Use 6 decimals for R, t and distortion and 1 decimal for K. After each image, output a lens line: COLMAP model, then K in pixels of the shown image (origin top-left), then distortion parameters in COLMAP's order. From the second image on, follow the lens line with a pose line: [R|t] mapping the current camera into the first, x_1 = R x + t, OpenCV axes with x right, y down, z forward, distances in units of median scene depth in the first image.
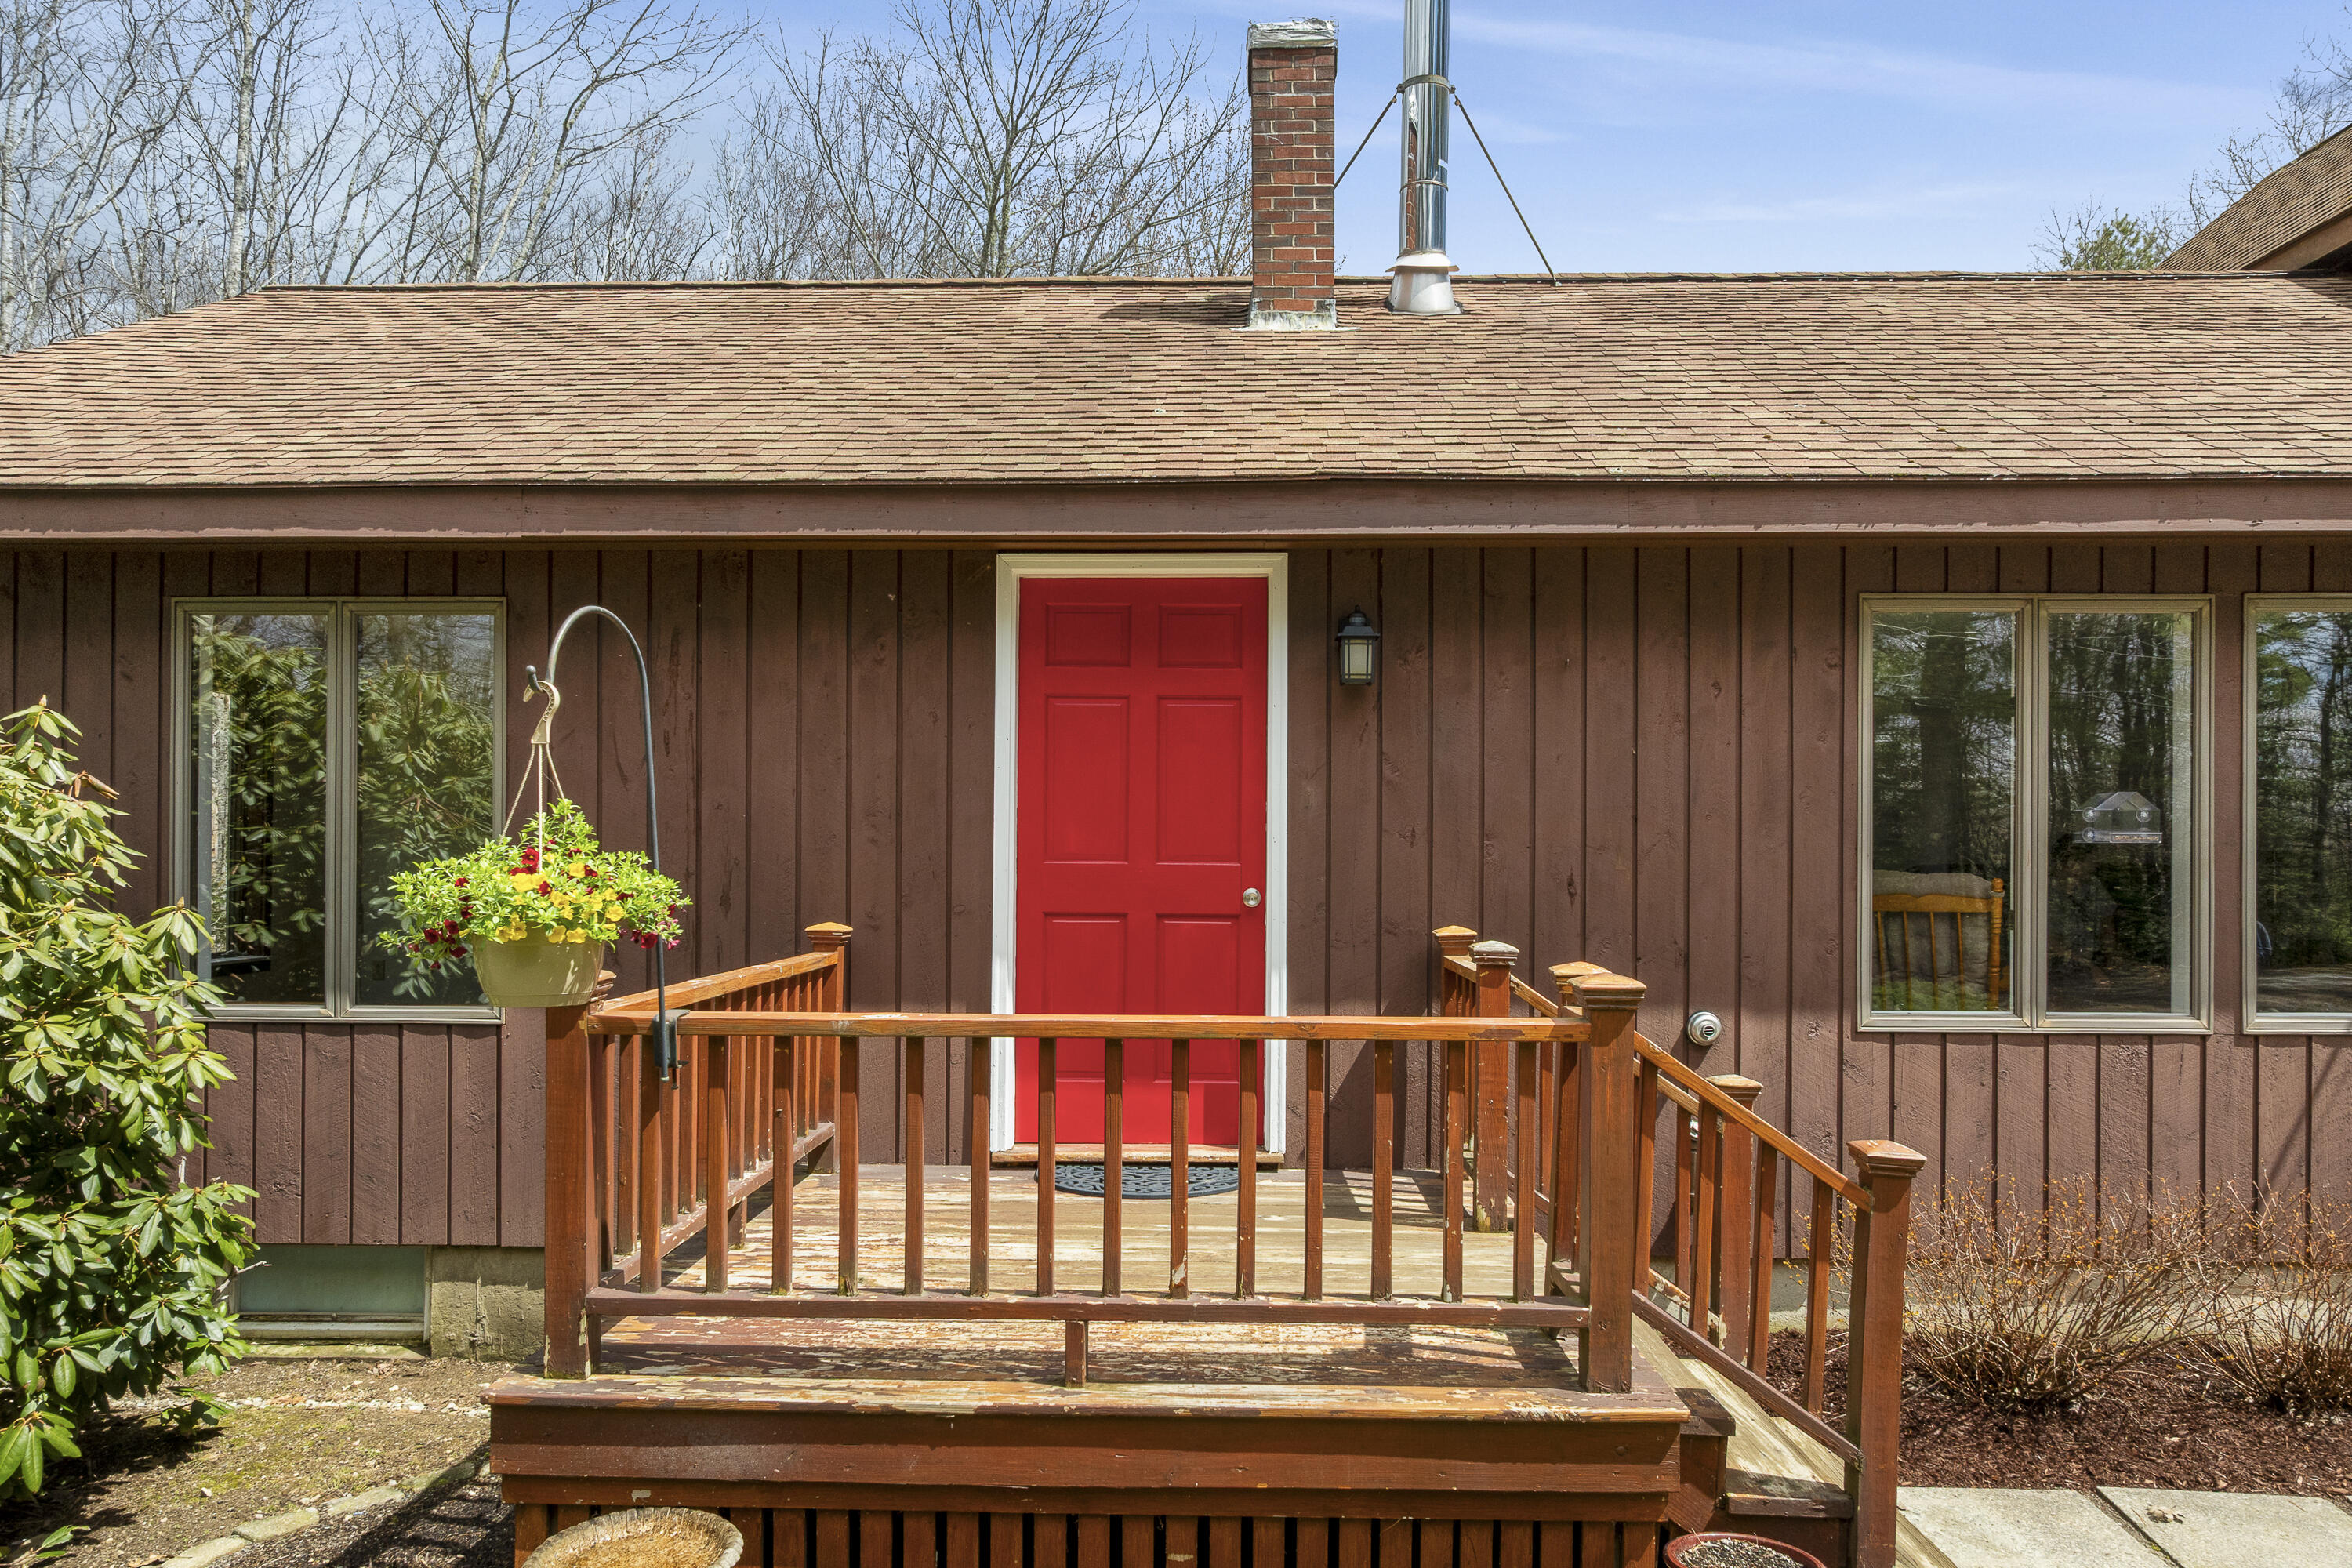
lens RADIAL K [[1591.0, 0, 1176.0], [0, 1591.0, 784.0], [0, 0, 1]] dist [-0.004506, 0.022595]
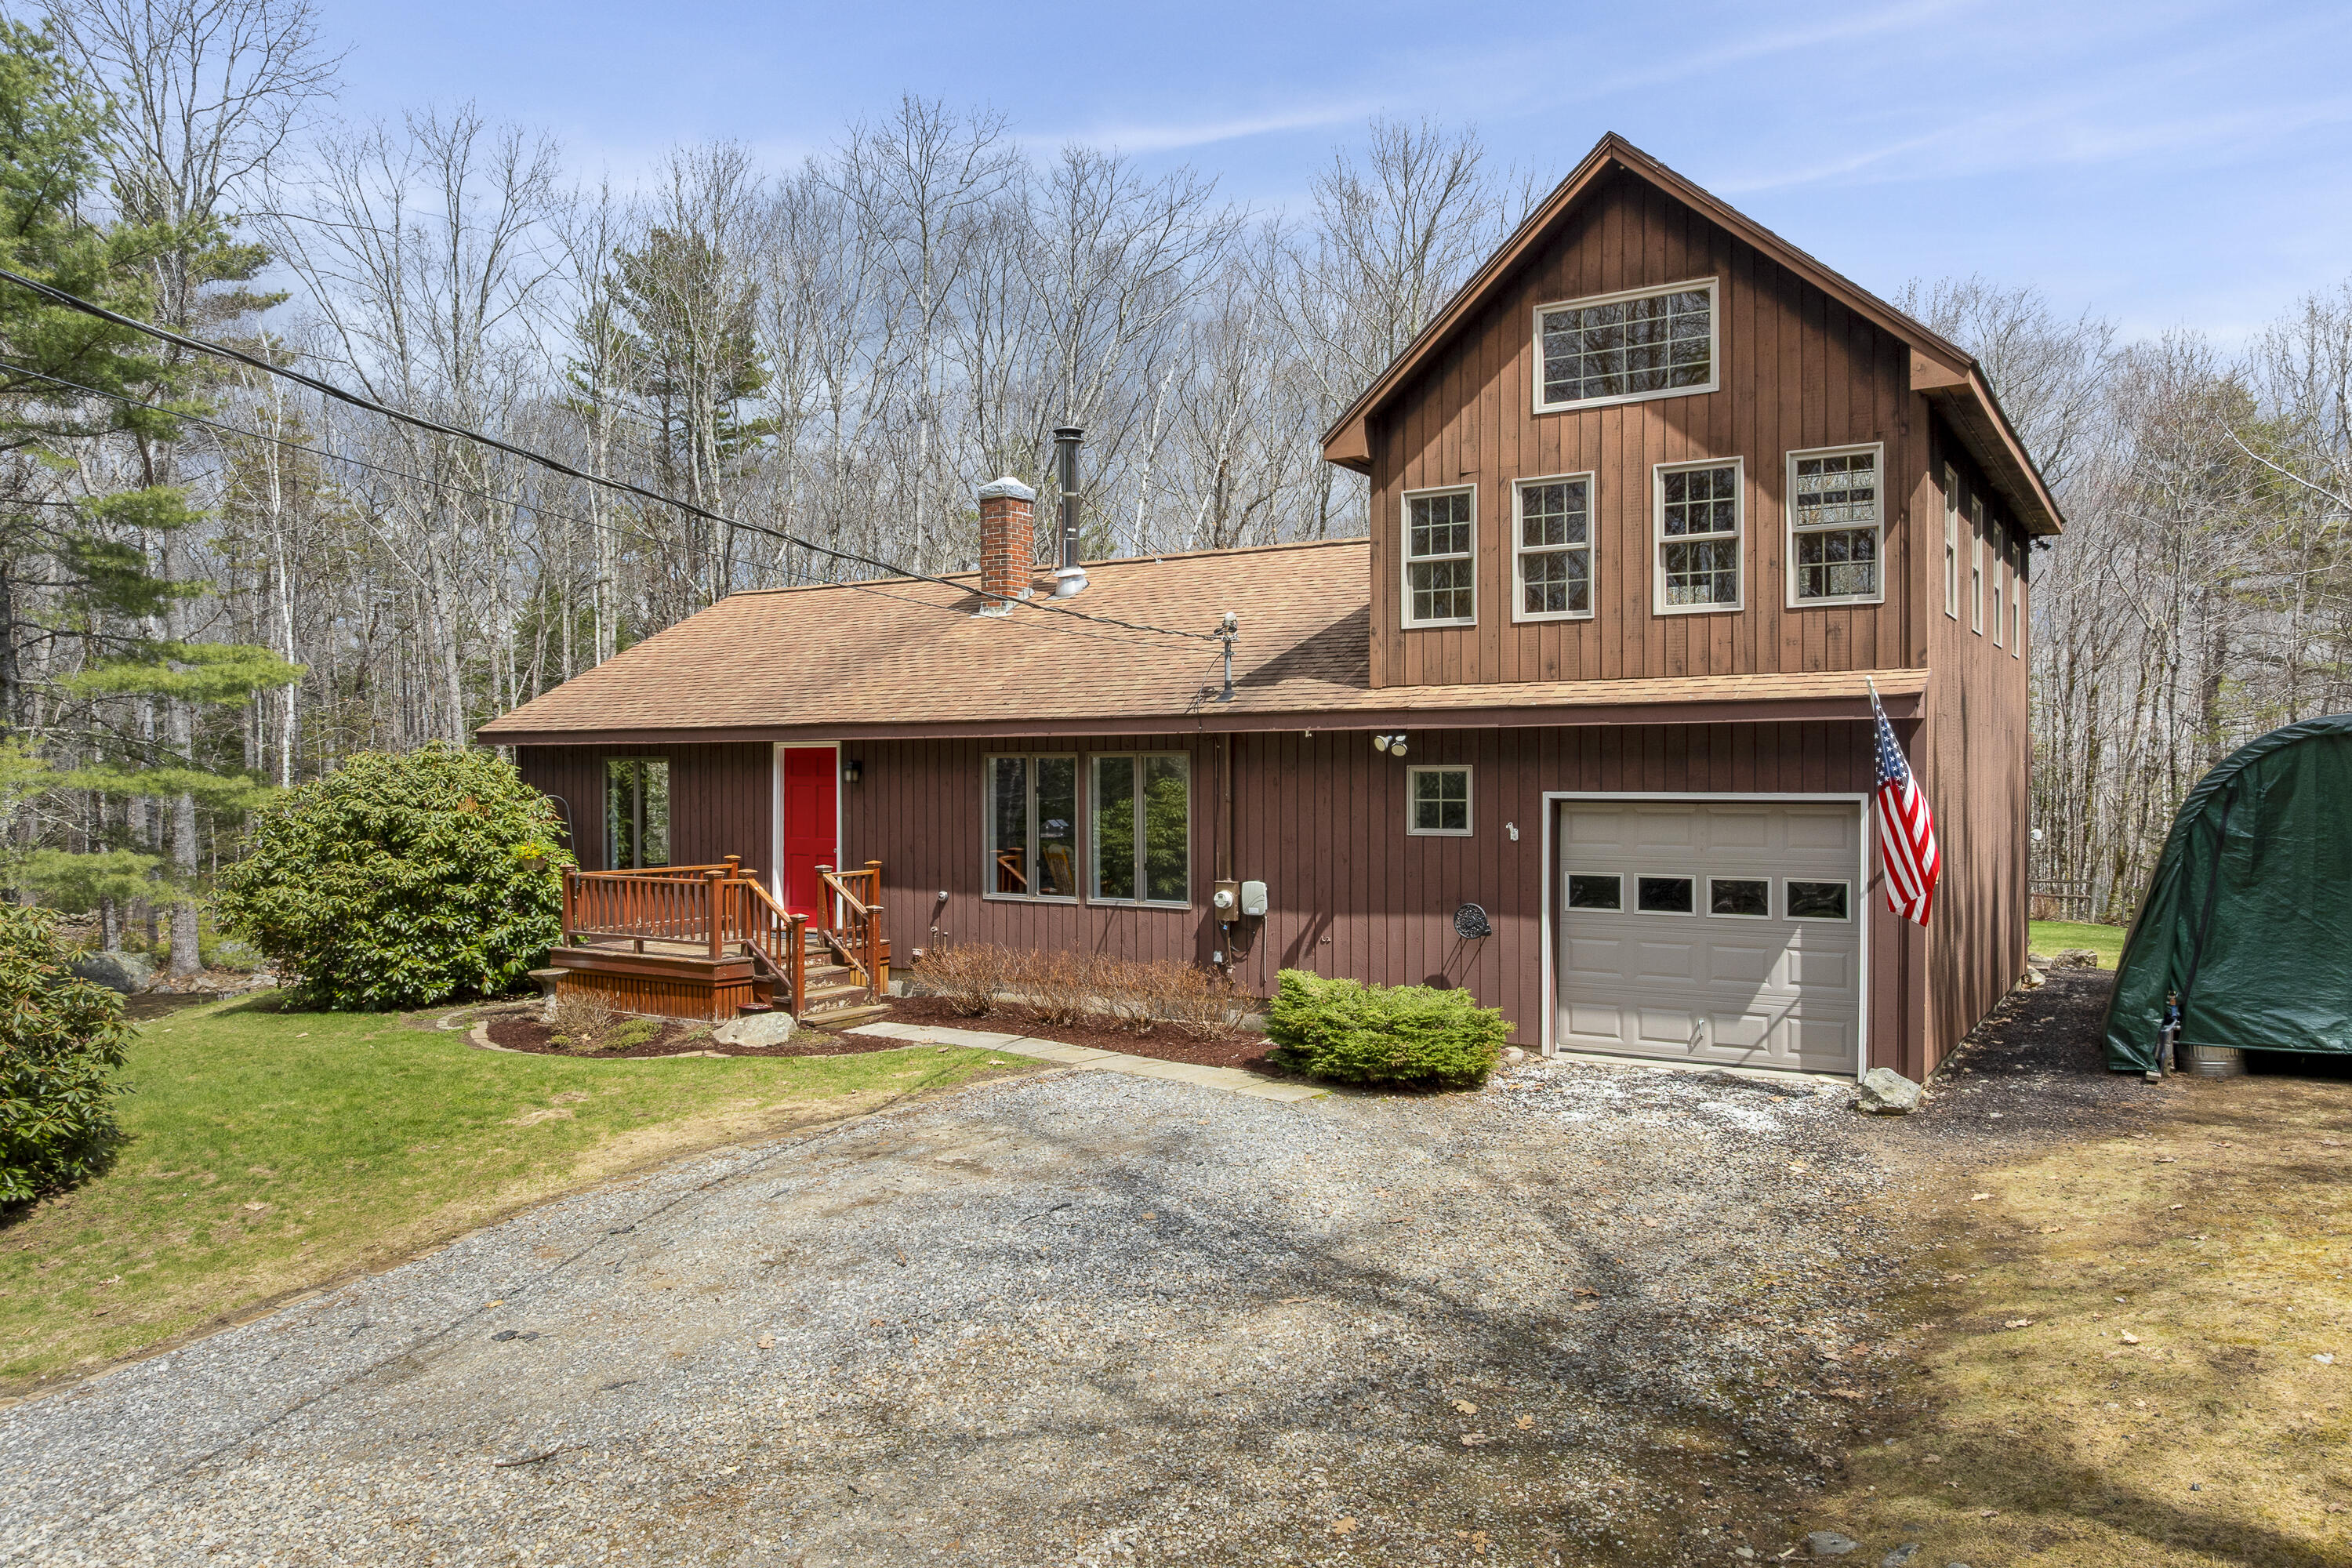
lens RADIAL K [[1589.2, 0, 1178.2], [0, 1589.2, 758.9], [0, 0, 1]] dist [0.001897, -0.000071]
pose [[0.888021, -0.007601, -0.459740, 2.115935], [0.015712, 0.999781, 0.013820, -0.145920], [0.459535, -0.019496, 0.887946, -1.489353]]
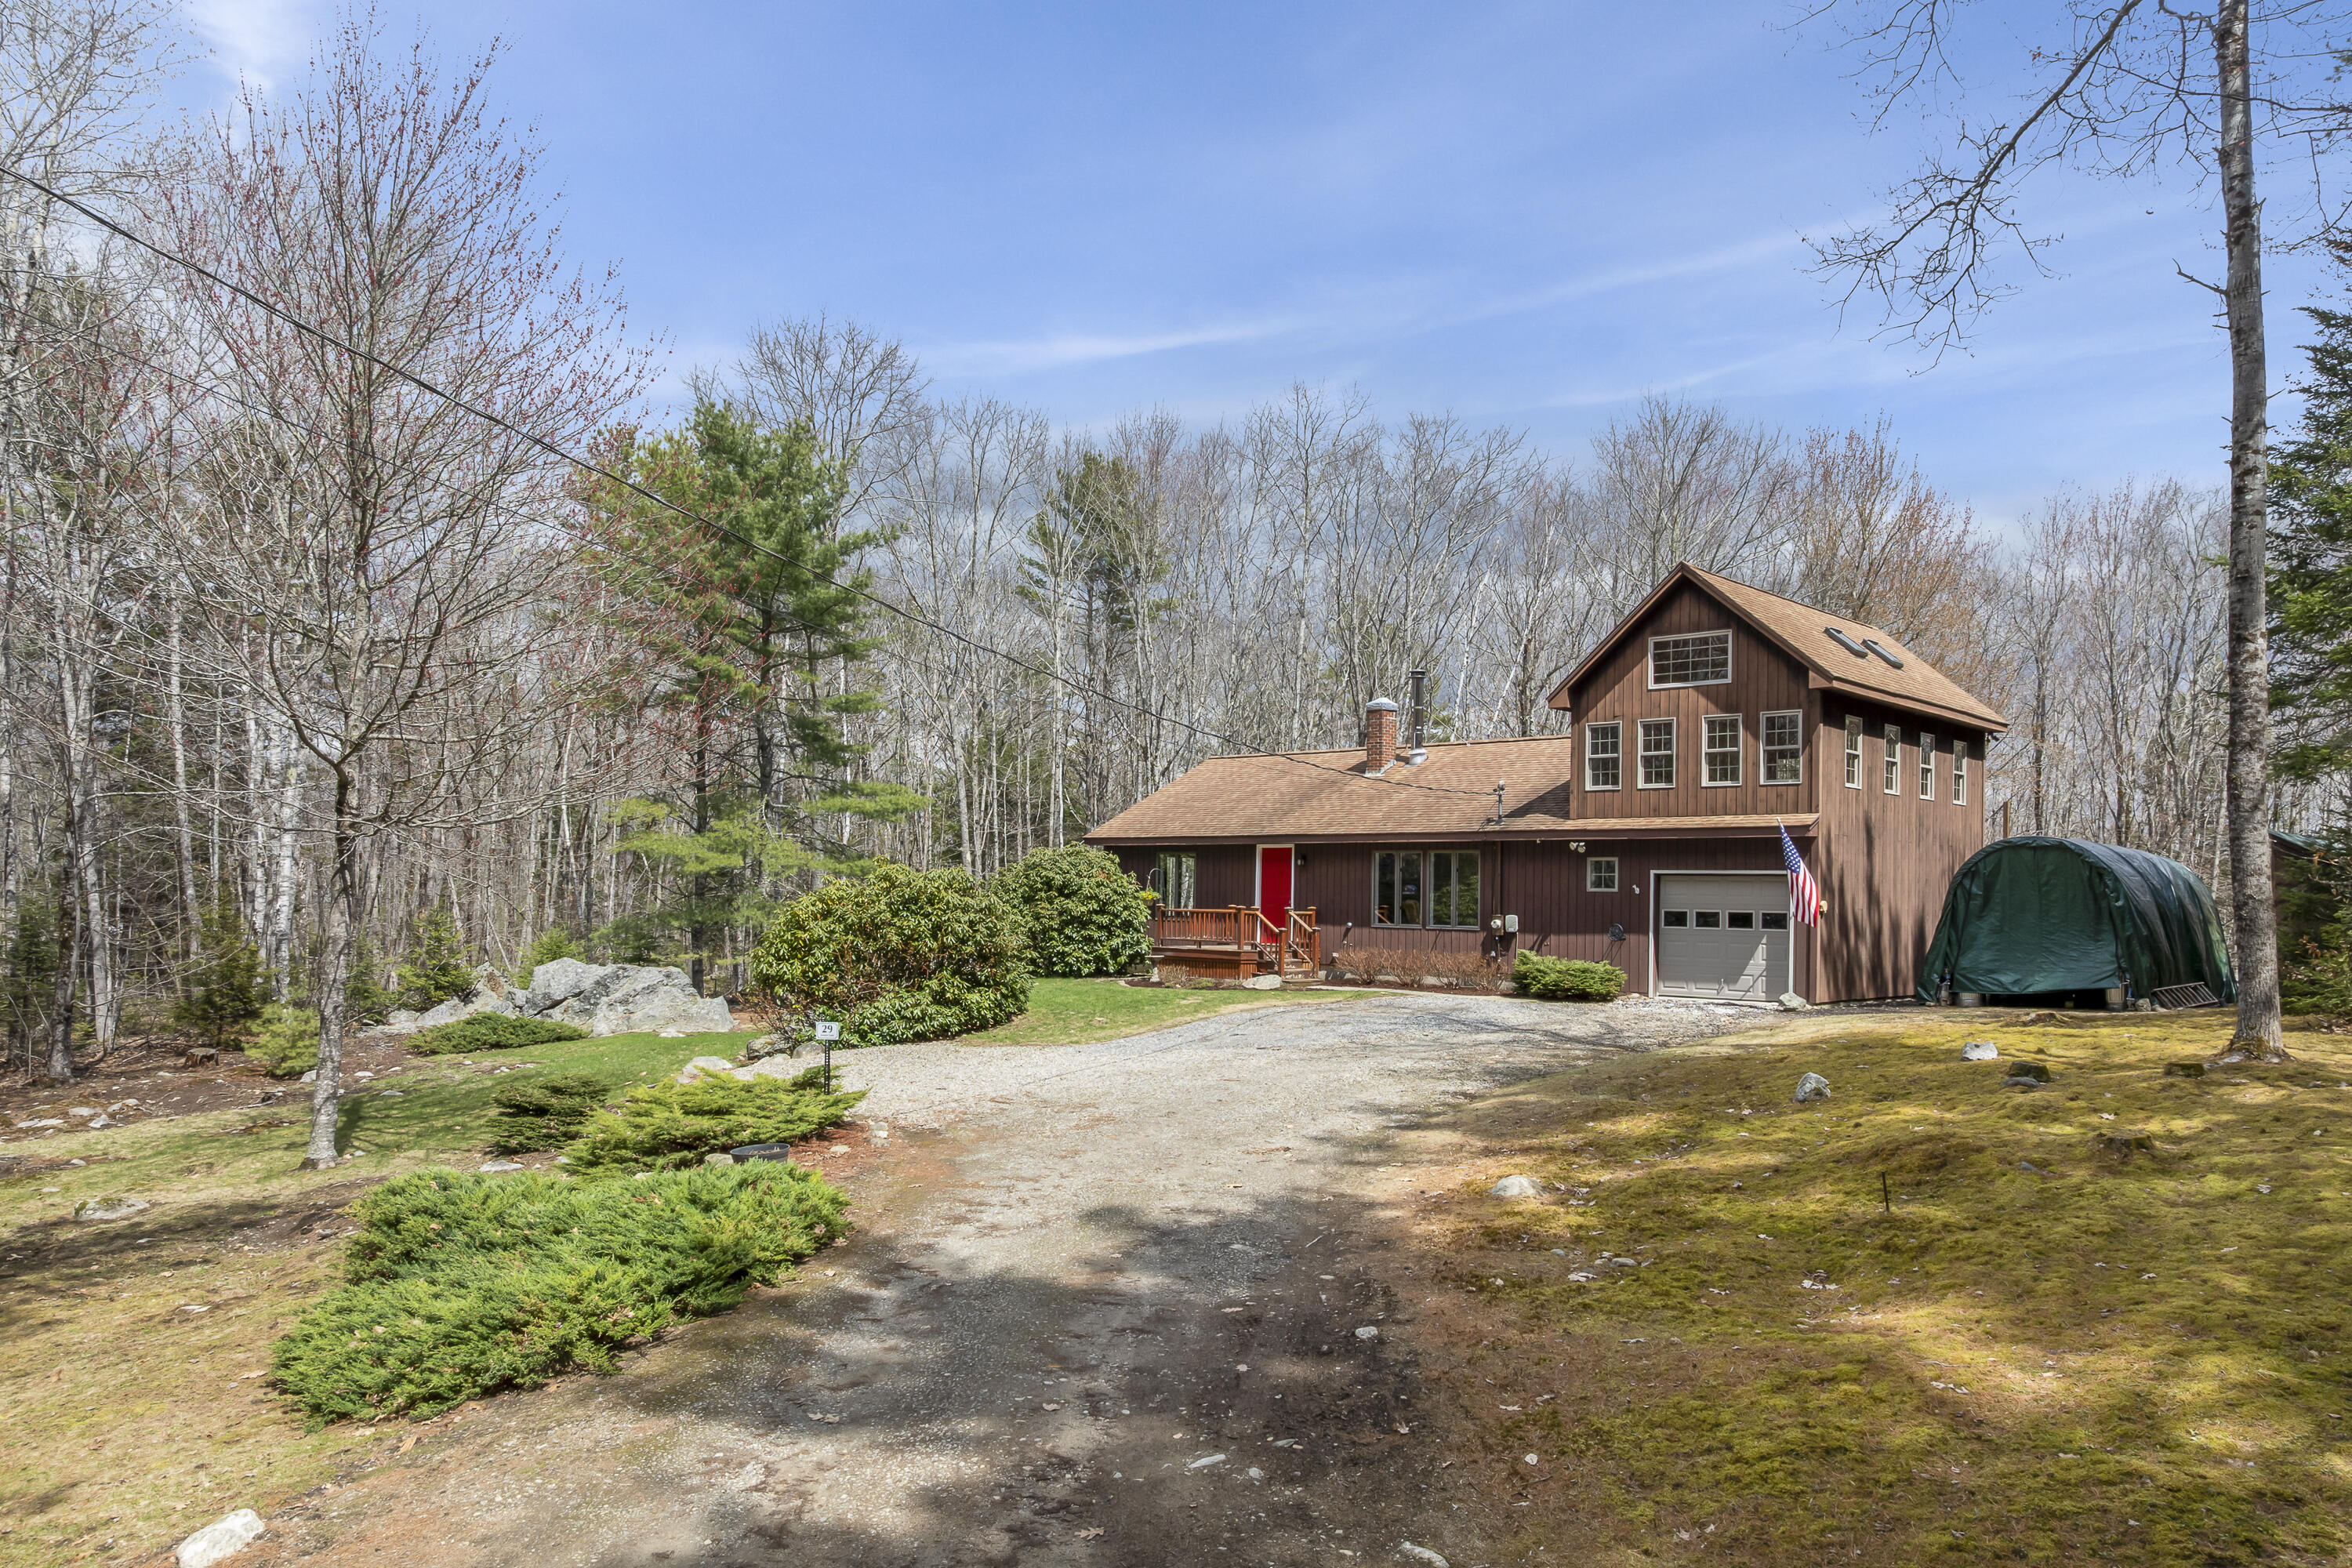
lens RADIAL K [[1605.5, 0, 1171.1], [0, 1605.5, 870.9], [0, 0, 1]] dist [0.004627, 0.000860]
pose [[0.776478, 0.003168, -0.630136, 3.498209], [0.000999, 0.999980, 0.006258, -0.085850], [0.630143, -0.005488, 0.776460, -3.951586]]
